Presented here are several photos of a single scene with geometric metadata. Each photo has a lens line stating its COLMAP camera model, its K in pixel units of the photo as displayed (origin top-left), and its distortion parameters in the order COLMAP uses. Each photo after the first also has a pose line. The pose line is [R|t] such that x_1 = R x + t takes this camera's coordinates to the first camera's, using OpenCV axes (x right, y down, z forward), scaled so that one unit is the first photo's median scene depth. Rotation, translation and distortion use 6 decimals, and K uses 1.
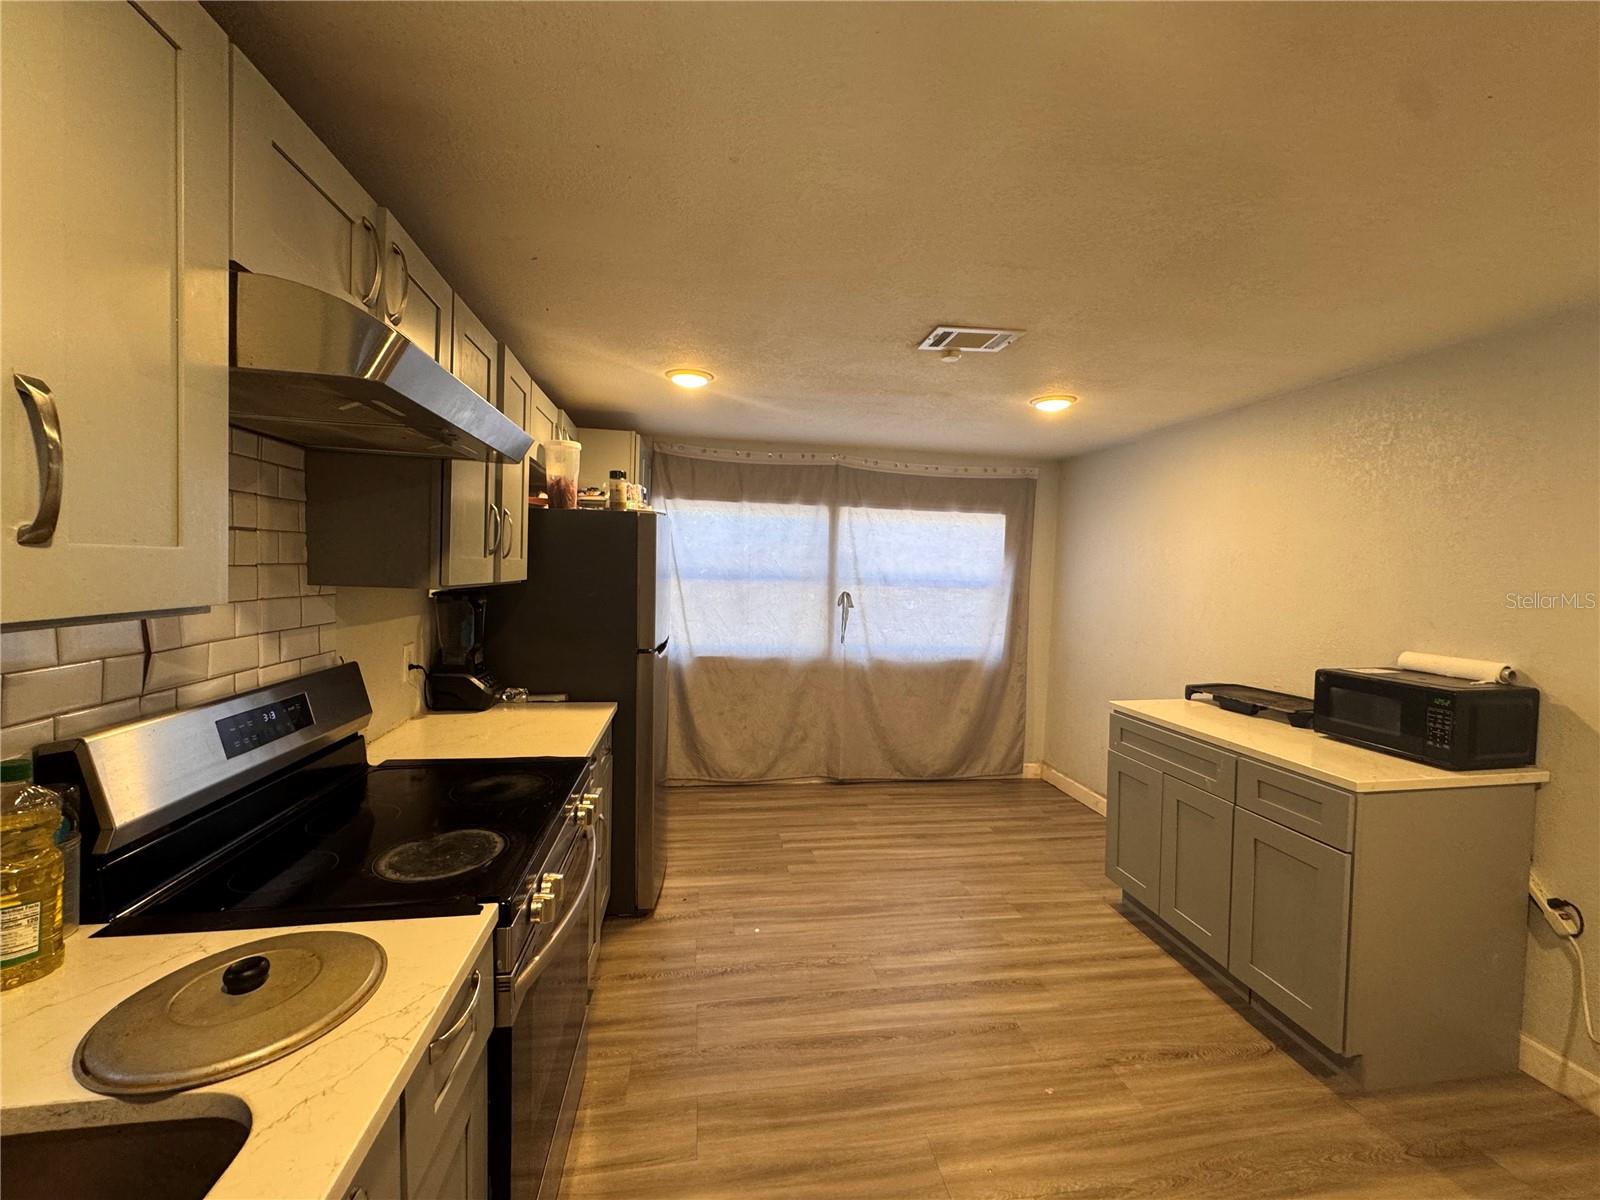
lens RADIAL K [[635.8, 0, 799.0], [0, 635.8, 598.4], [0, 0, 1]] dist [-0.003518, 0.000638]
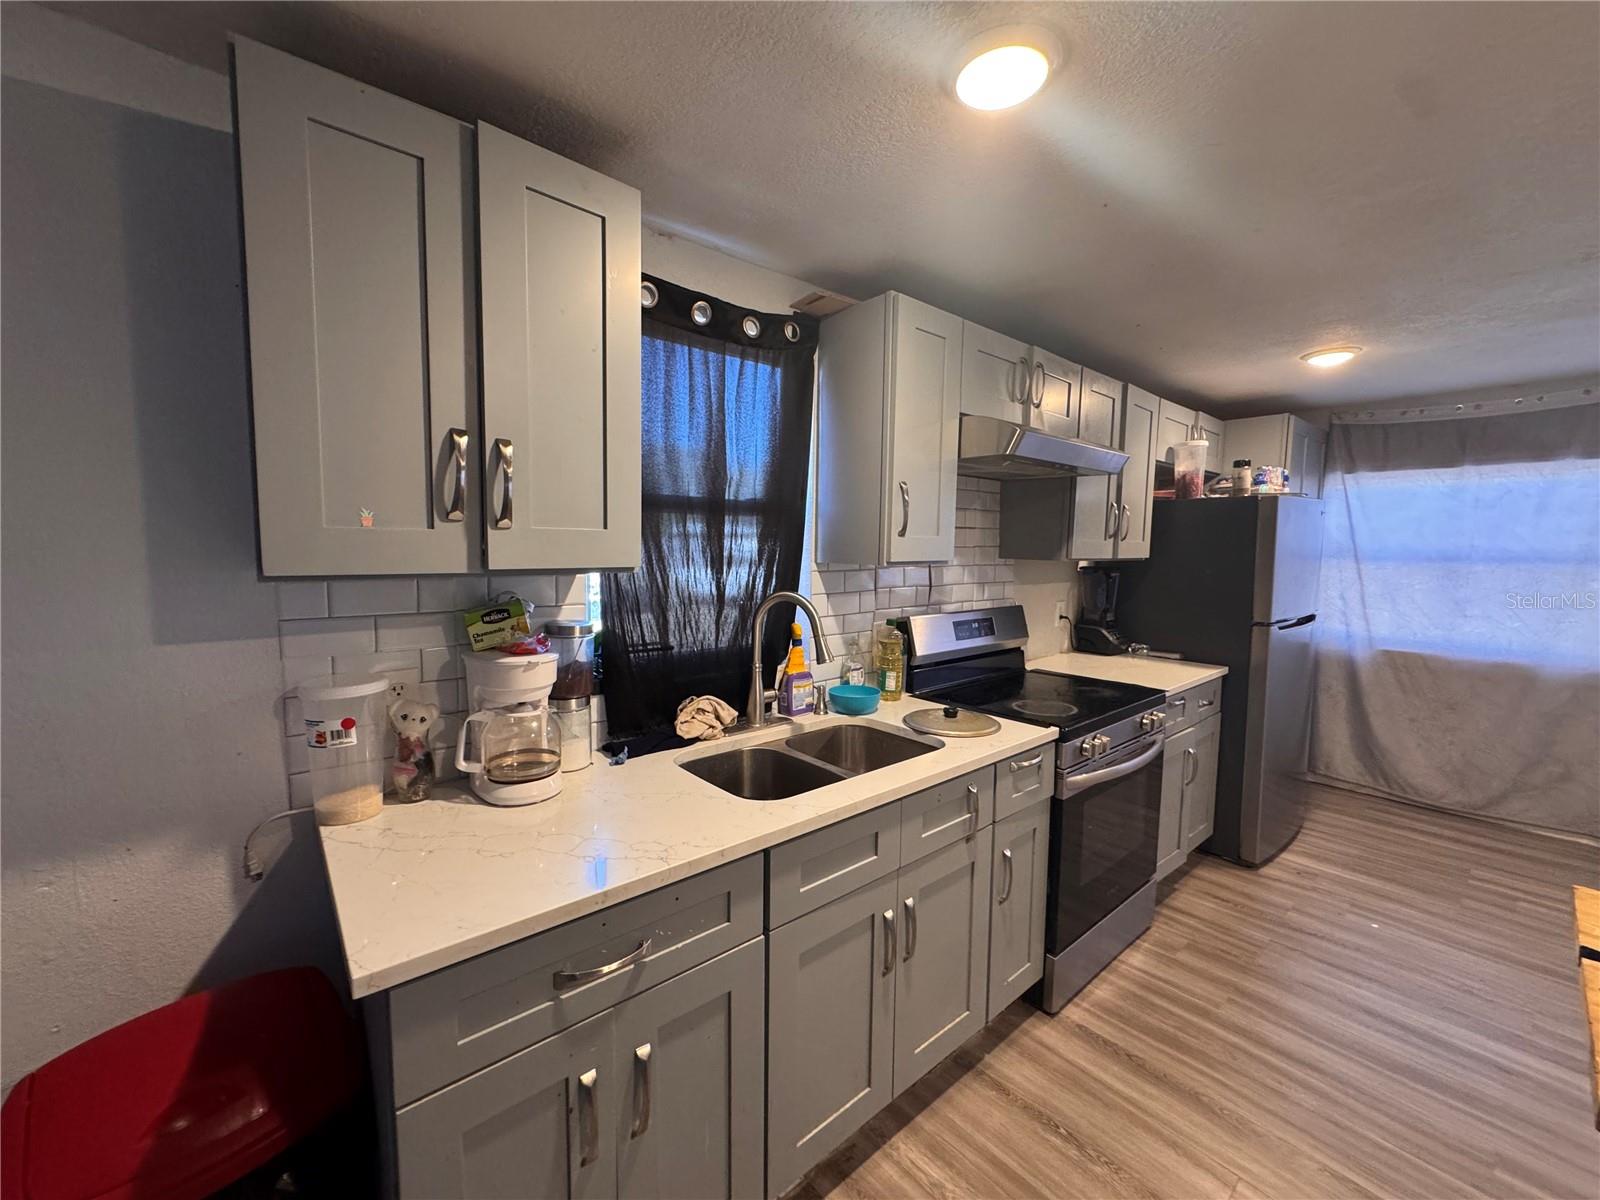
lens RADIAL K [[635.8, 0, 799.0], [0, 635.8, 598.4], [0, 0, 1]] dist [-0.003518, 0.000638]
pose [[0.519411, 0.047252, -0.853217, 0.283206], [-0.034464, 0.998816, 0.034335, 0.030970], [0.853829, 0.011571, 0.520424, -0.246286]]
